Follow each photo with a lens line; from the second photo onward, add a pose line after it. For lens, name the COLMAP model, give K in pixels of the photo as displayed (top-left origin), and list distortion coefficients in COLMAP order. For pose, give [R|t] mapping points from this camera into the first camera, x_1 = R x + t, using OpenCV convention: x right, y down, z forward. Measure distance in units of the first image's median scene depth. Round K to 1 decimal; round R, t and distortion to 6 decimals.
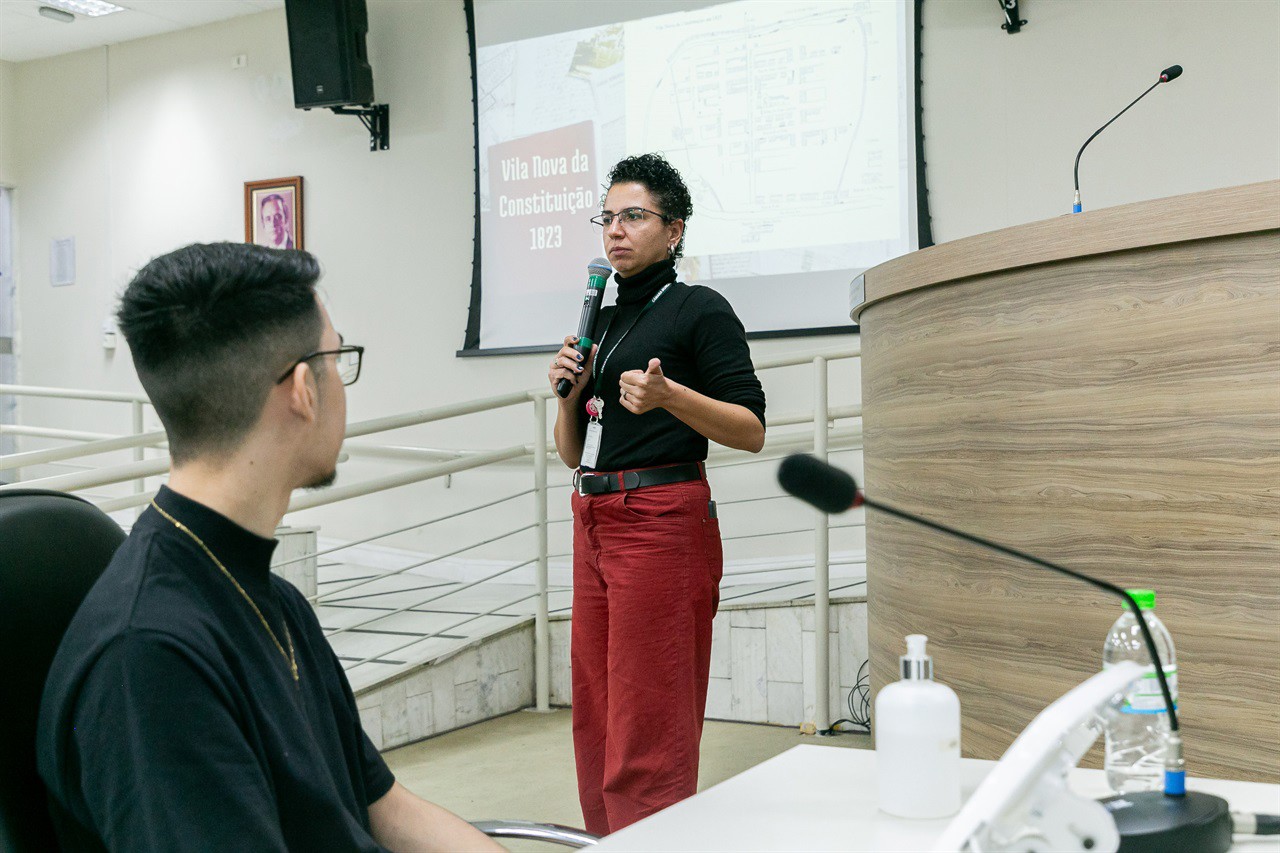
lens RADIAL K [[1490.4, 0, 625.6], [0, 1490.4, 447.7], [0, 0, 1]] dist [0.014377, 0.000000]
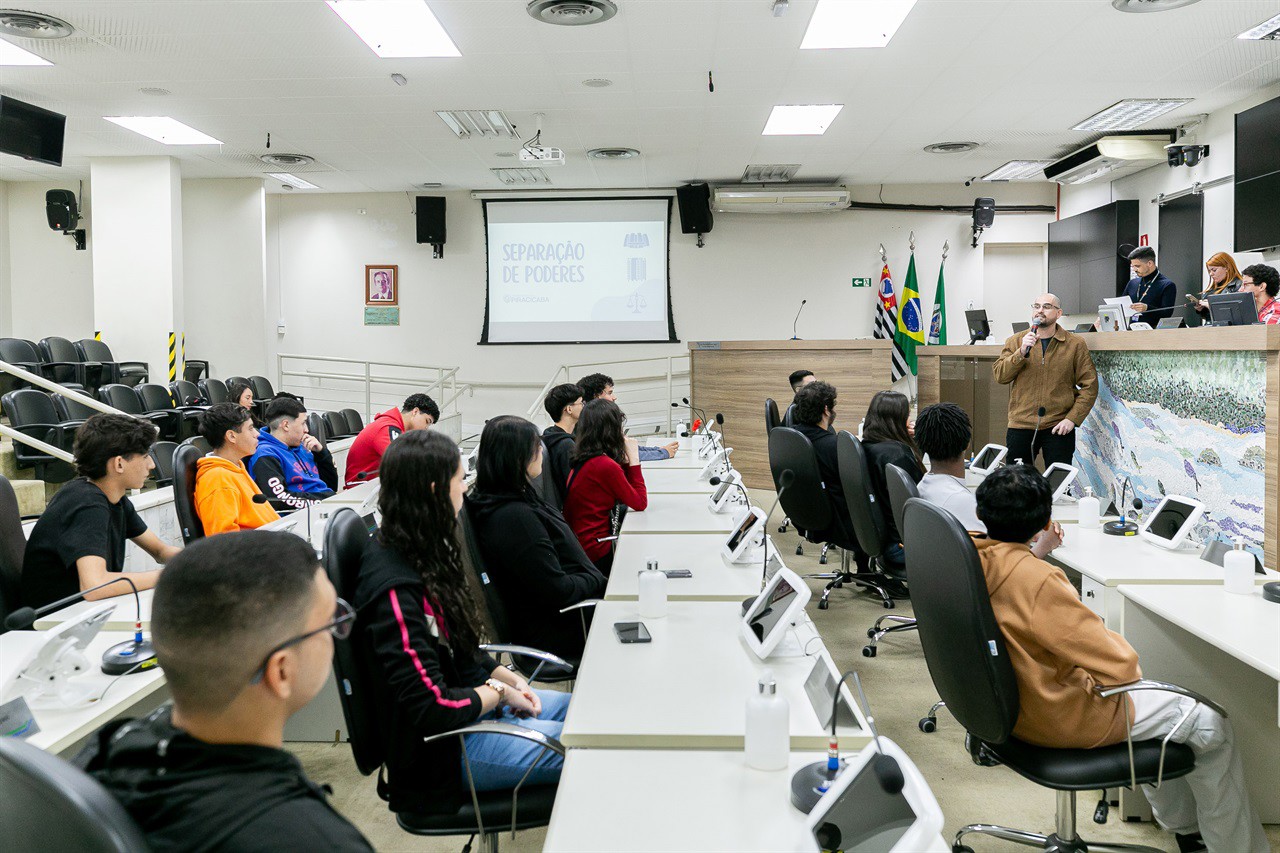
lens RADIAL K [[1121.4, 0, 613.1], [0, 1121.4, 391.6], [0, 0, 1]] dist [0.007879, 0.013059]
pose [[0.887793, -0.006634, 0.460196, -1.735656], [-0.008237, 0.999507, 0.030298, -0.092289], [-0.460170, -0.030689, 0.887300, -1.746778]]
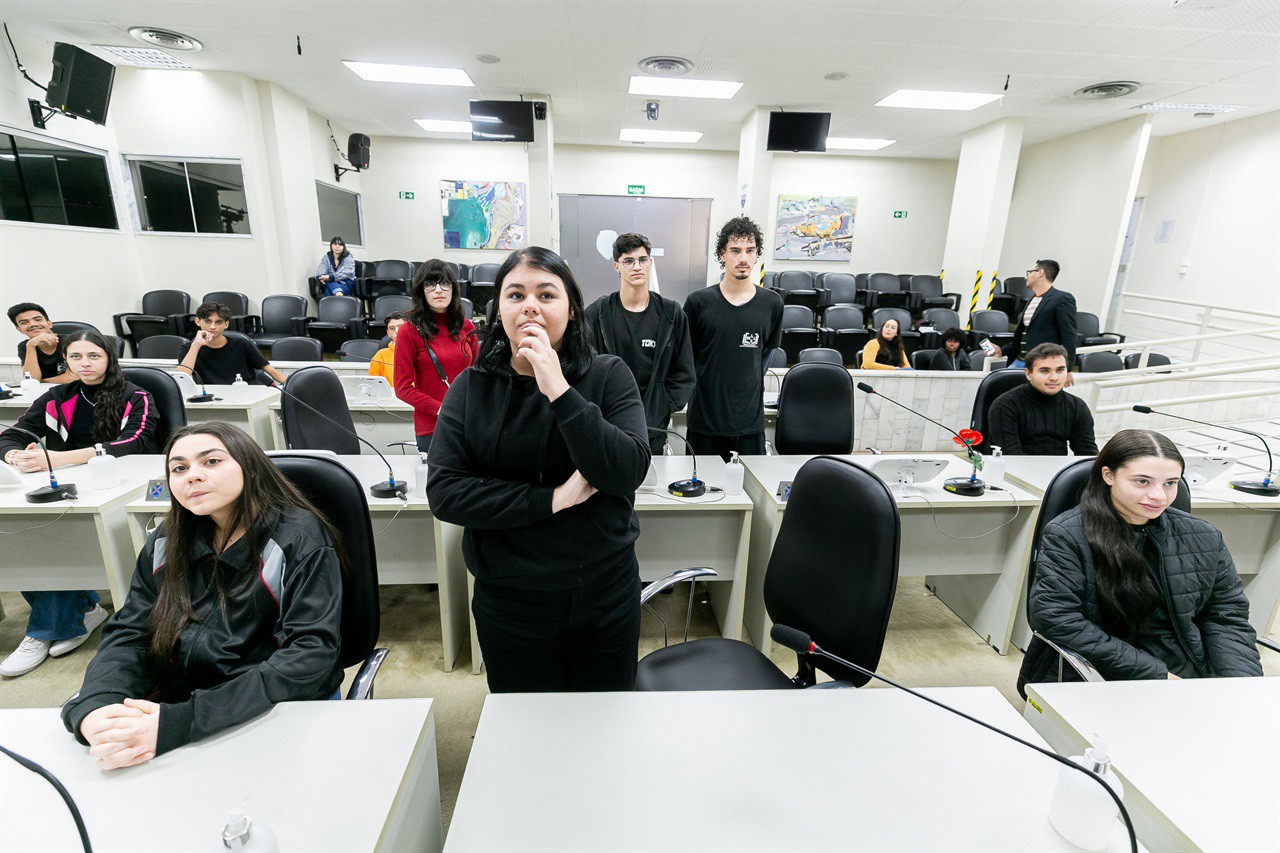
lens RADIAL K [[581.0, 0, 639.3], [0, 581.0, 423.8], [0, 0, 1]] dist [0.004668, 0.000769]
pose [[0.561667, 0.242998, -0.790874, -0.146543], [-0.031845, 0.961538, 0.272819, -0.158874], [0.826750, -0.128048, 0.547803, -0.484805]]
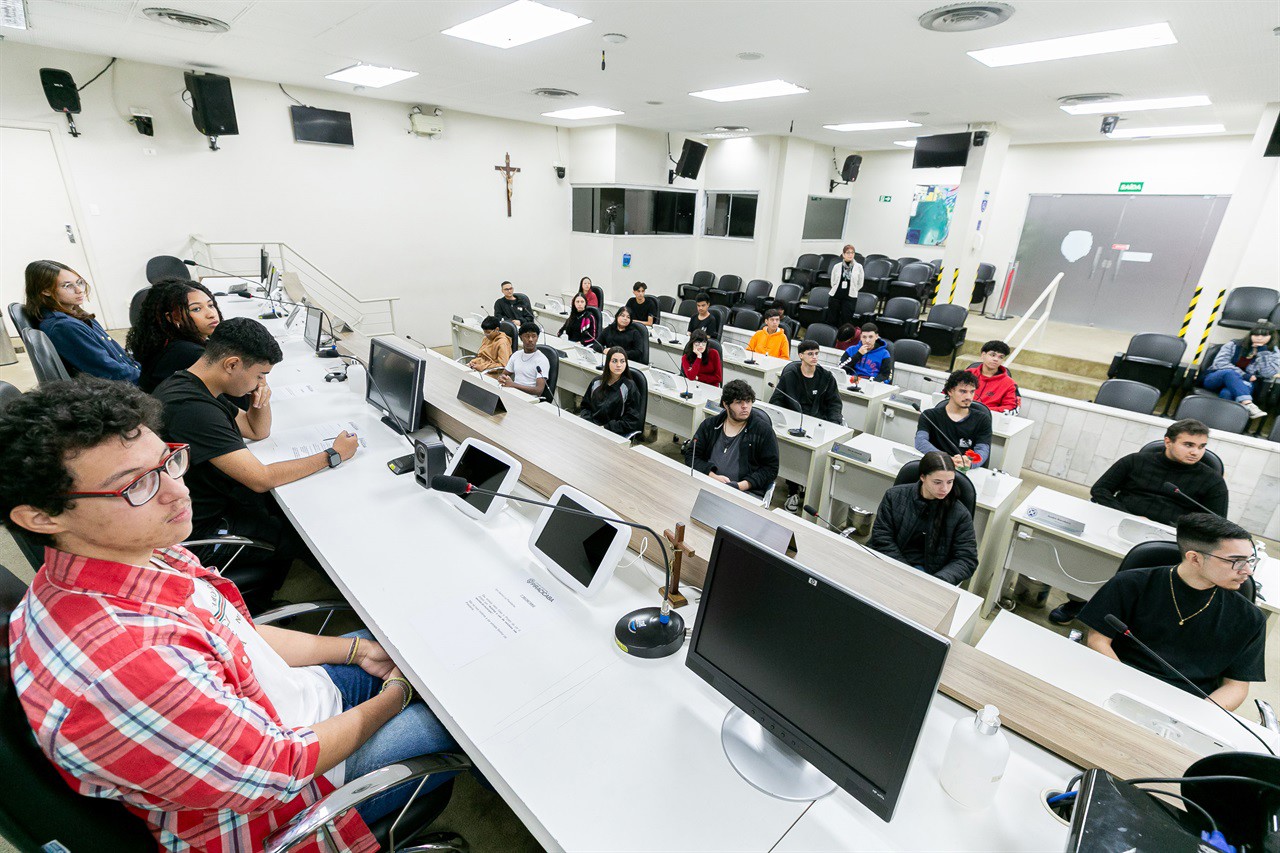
lens RADIAL K [[581.0, 0, 644.2], [0, 581.0, 428.2], [0, 0, 1]] dist [0.004668, 0.000769]
pose [[-0.279657, 0.353112, -0.892807, 0.622339], [-0.030691, 0.926147, 0.375912, -0.395596], [0.959609, 0.132527, -0.248167, -0.089469]]
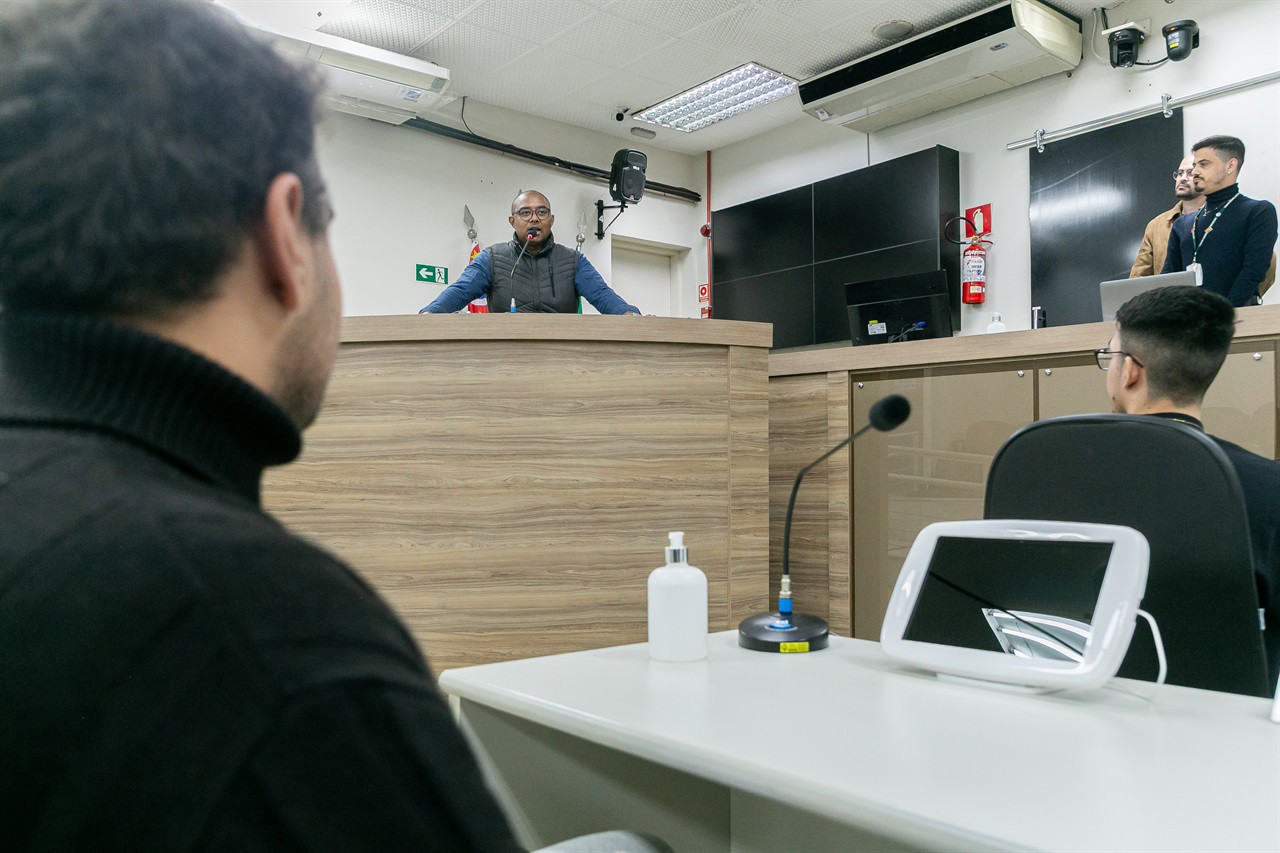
lens RADIAL K [[1020.7, 0, 635.1], [0, 1020.7, 481.1], [0, 0, 1]] dist [-0.017500, 0.005530]
pose [[0.354520, 0.005822, 0.935030, -0.704339], [0.002059, 0.999973, -0.007007, 0.038894], [-0.935046, 0.004409, 0.354499, 0.475289]]
